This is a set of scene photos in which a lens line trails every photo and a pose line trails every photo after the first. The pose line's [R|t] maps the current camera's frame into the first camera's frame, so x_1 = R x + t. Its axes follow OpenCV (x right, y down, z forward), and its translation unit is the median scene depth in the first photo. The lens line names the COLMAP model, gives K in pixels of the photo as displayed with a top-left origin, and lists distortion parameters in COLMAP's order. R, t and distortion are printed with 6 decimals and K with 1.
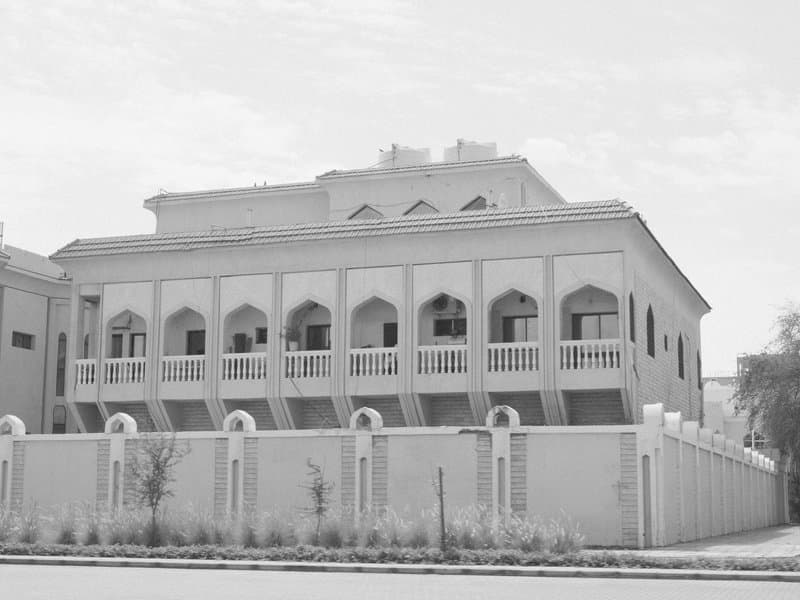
lens RADIAL K [[1323.7, 0, 400.6], [0, 1323.7, 308.7], [0, 0, 1]] dist [-0.031016, 0.000000]
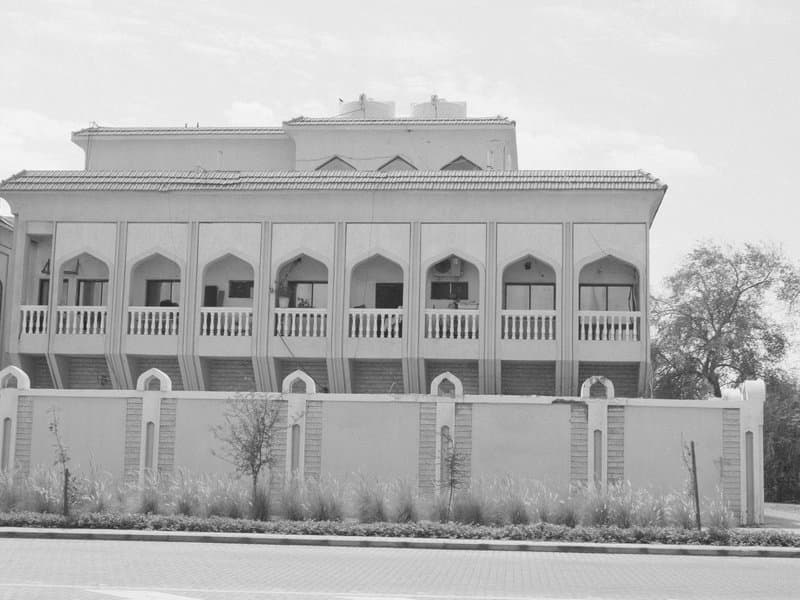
lens RADIAL K [[1323.7, 0, 400.1], [0, 1323.7, 291.4], [0, 0, 1]] dist [-0.031016, 0.000000]
pose [[0.968367, 0.051232, 0.244213, -0.228982], [-0.054193, 0.998516, 0.005418, 0.011109], [-0.243573, -0.018481, 0.969707, 0.080456]]
